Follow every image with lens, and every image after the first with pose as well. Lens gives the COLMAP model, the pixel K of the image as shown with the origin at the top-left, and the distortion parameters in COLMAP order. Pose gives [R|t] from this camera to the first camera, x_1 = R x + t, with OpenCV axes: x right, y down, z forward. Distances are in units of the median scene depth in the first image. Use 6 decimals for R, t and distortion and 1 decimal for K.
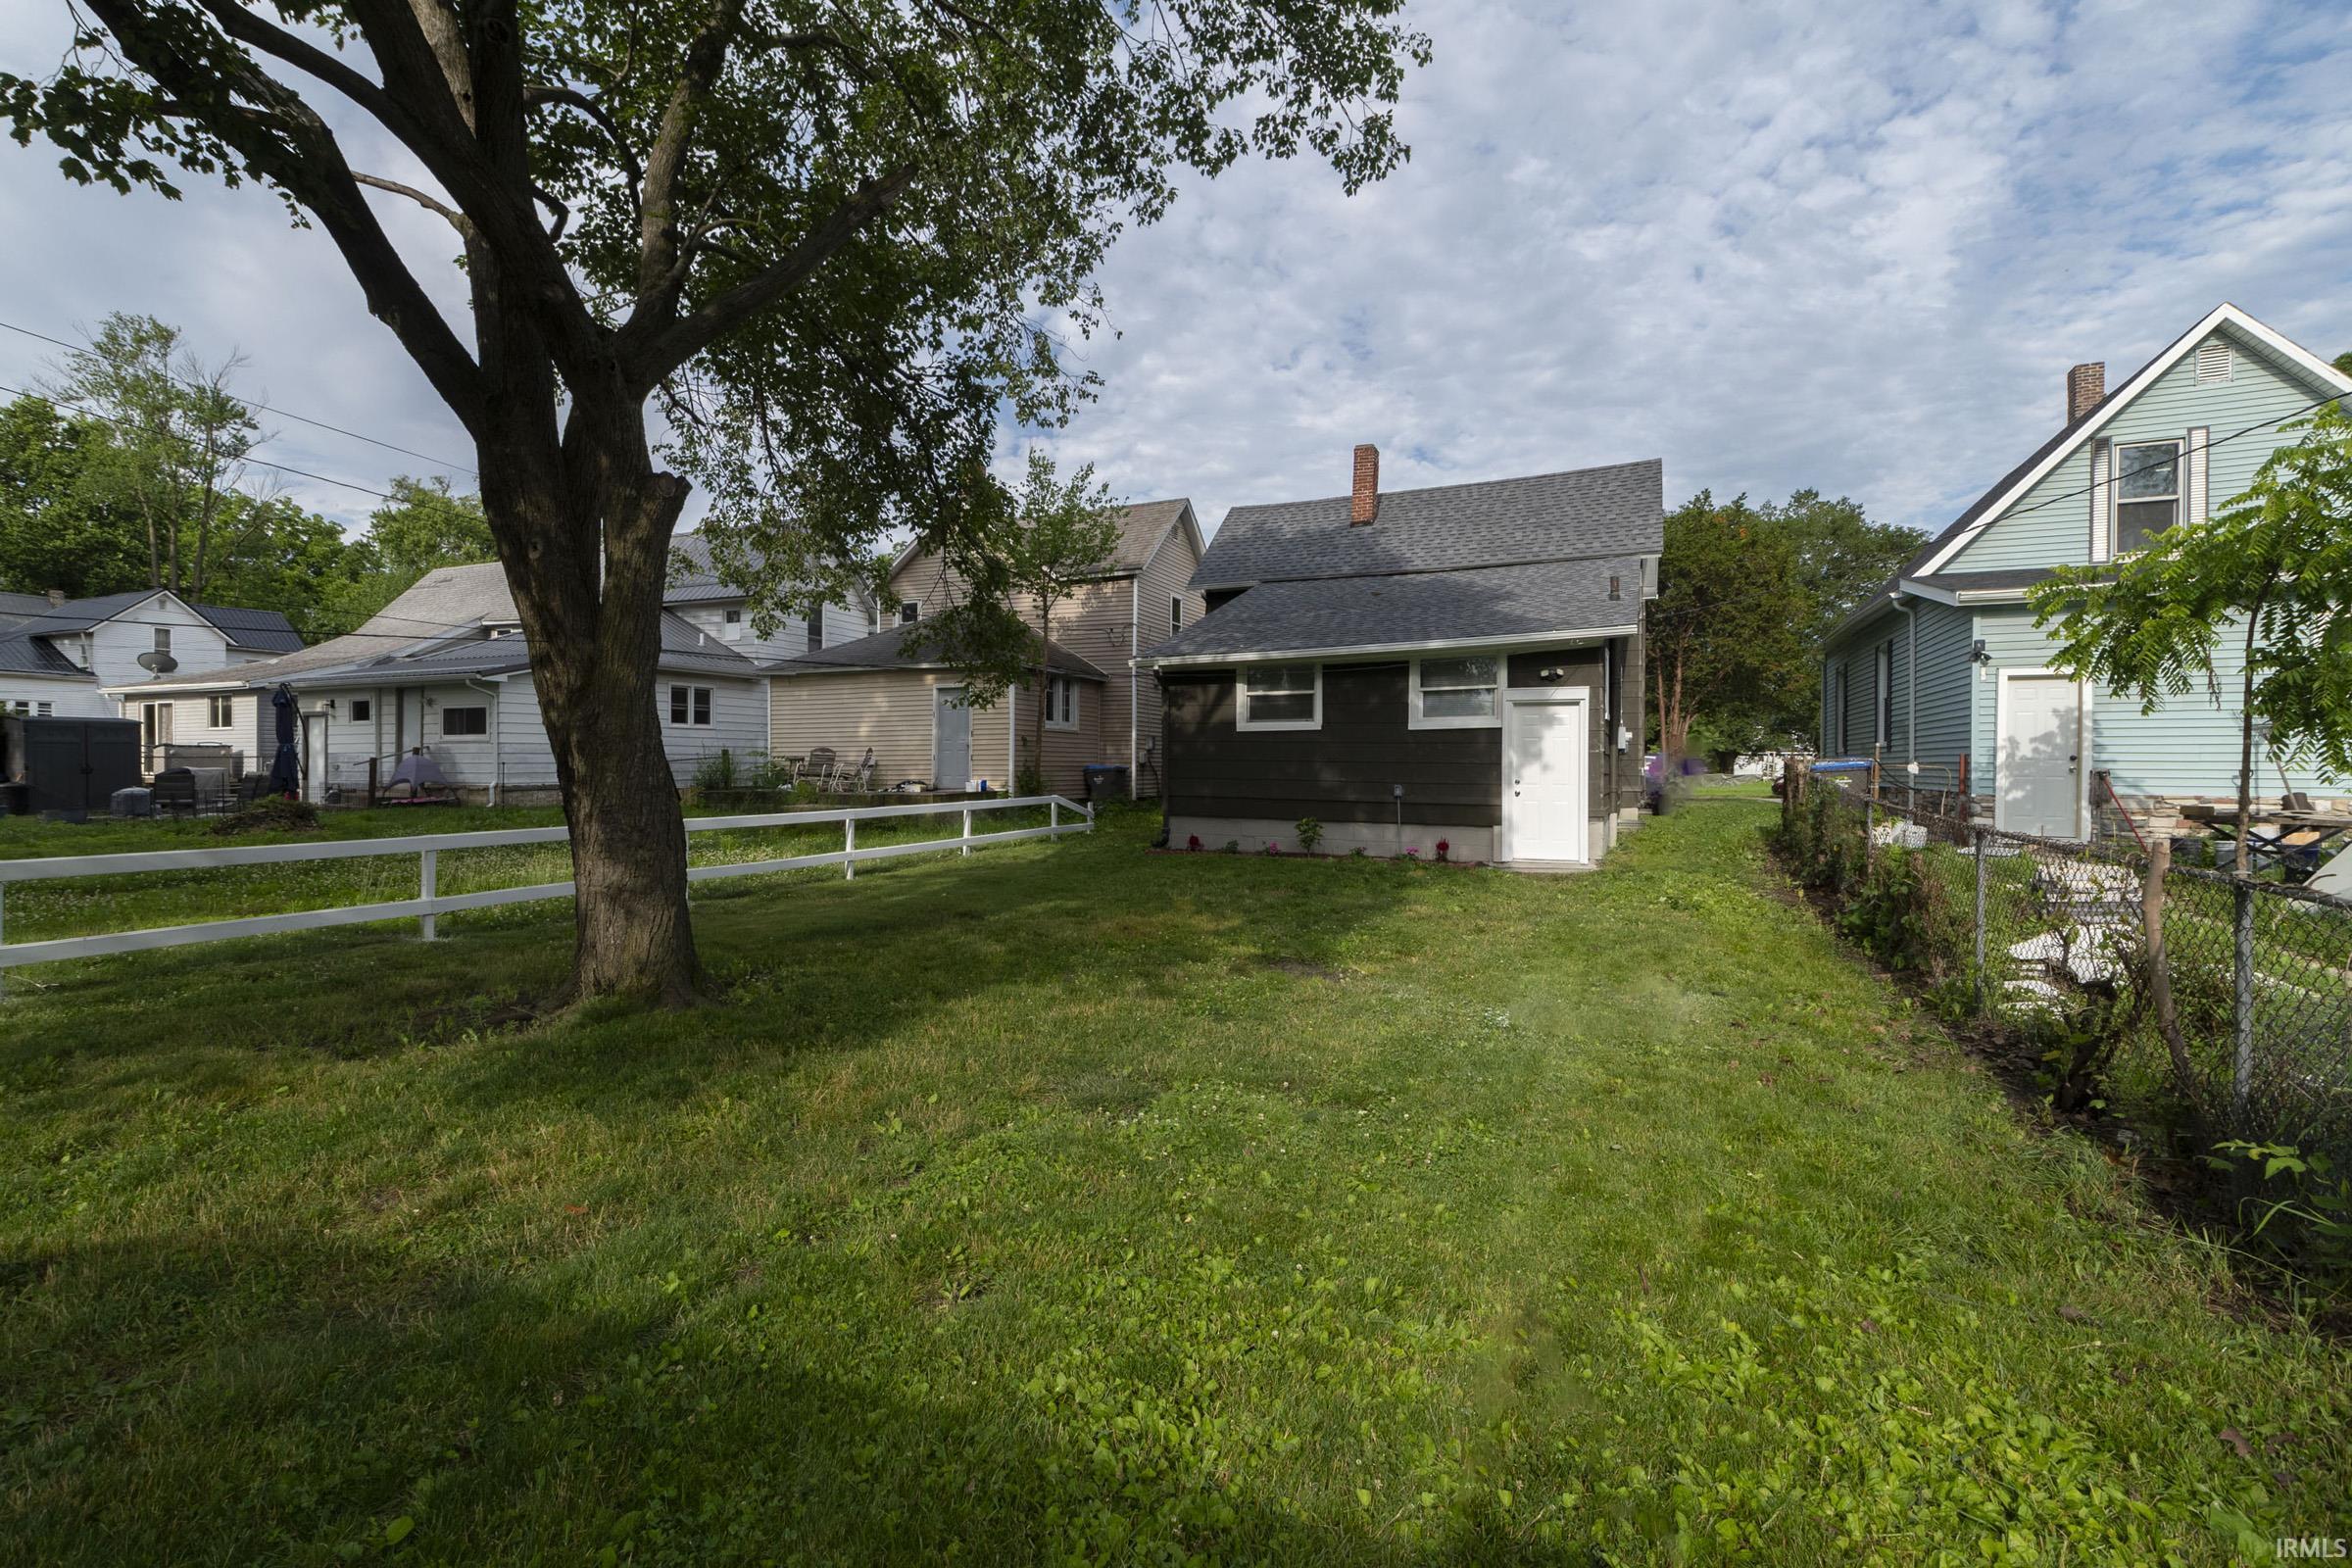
lens RADIAL K [[1046.8, 0, 1131.1], [0, 1046.8, 774.5], [0, 0, 1]] dist [-0.009419, 0.000624]
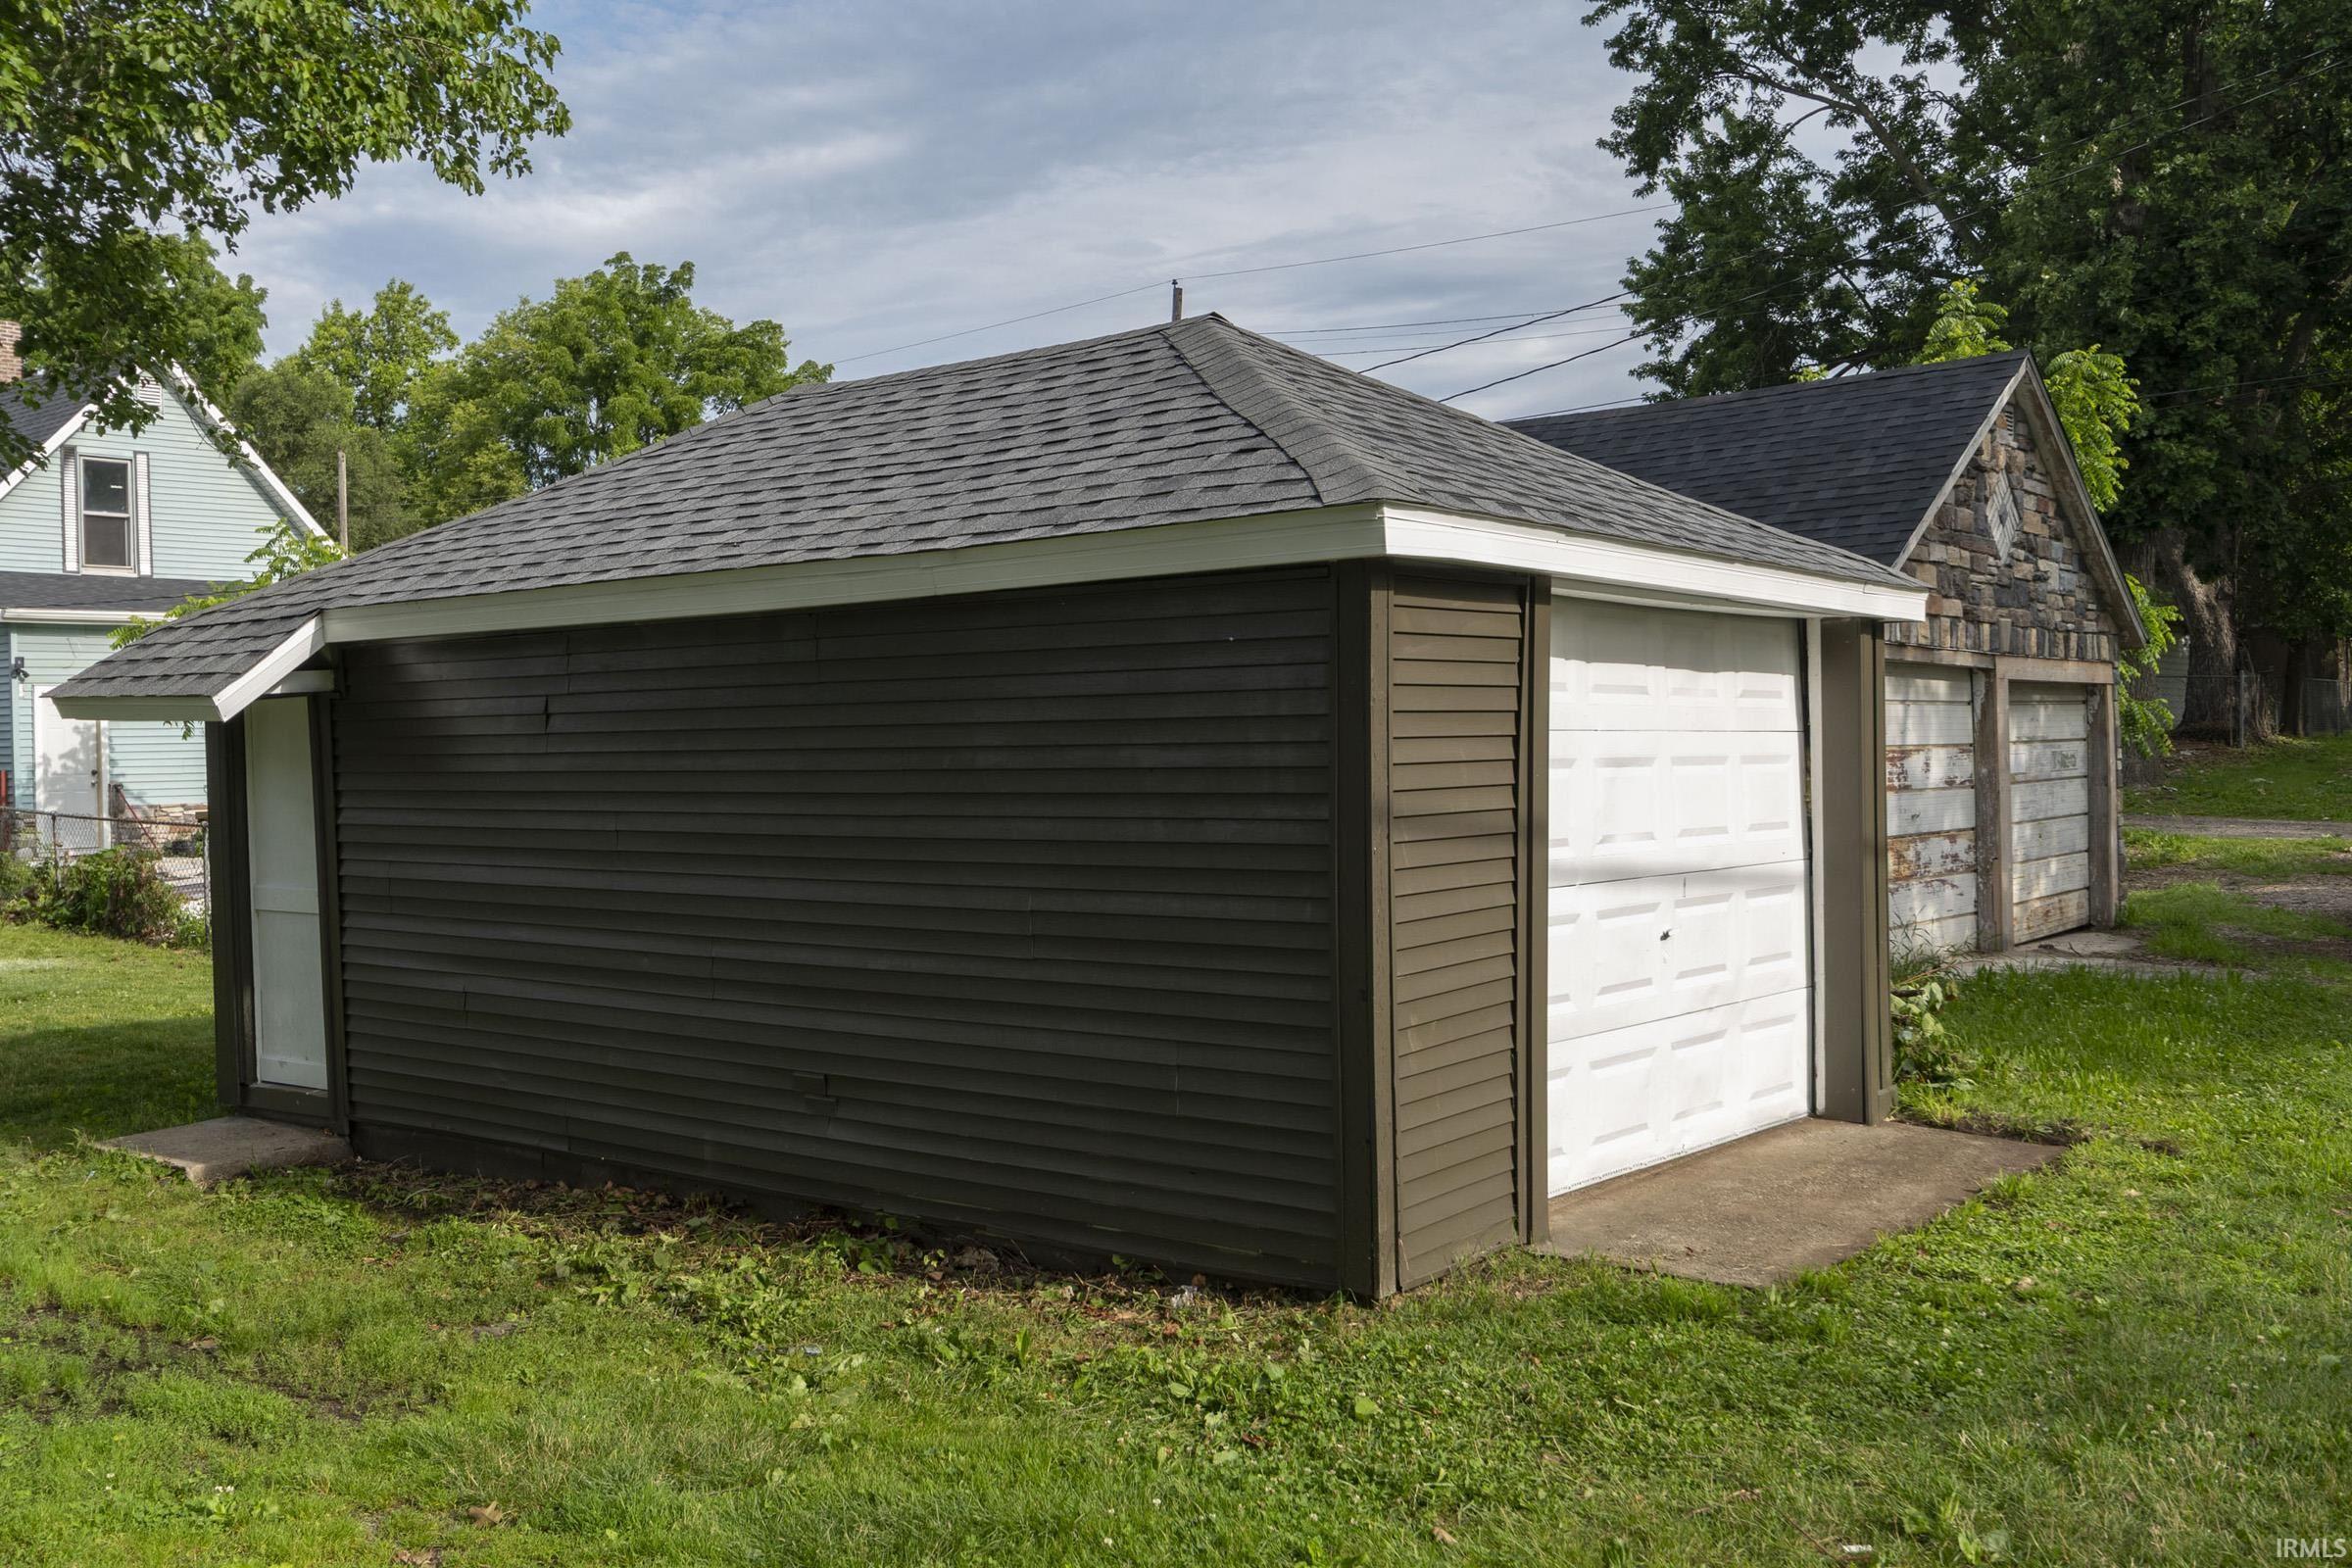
lens RADIAL K [[2224.2, 0, 1180.6], [0, 2224.2, 783.2], [0, 0, 1]] dist [-0.000147, -0.008380]
pose [[0.230760, -0.024028, 0.972714, -1.024434], [0.026926, 0.999470, 0.018301, -0.016653], [-0.972638, 0.021968, 0.231285, -0.591078]]
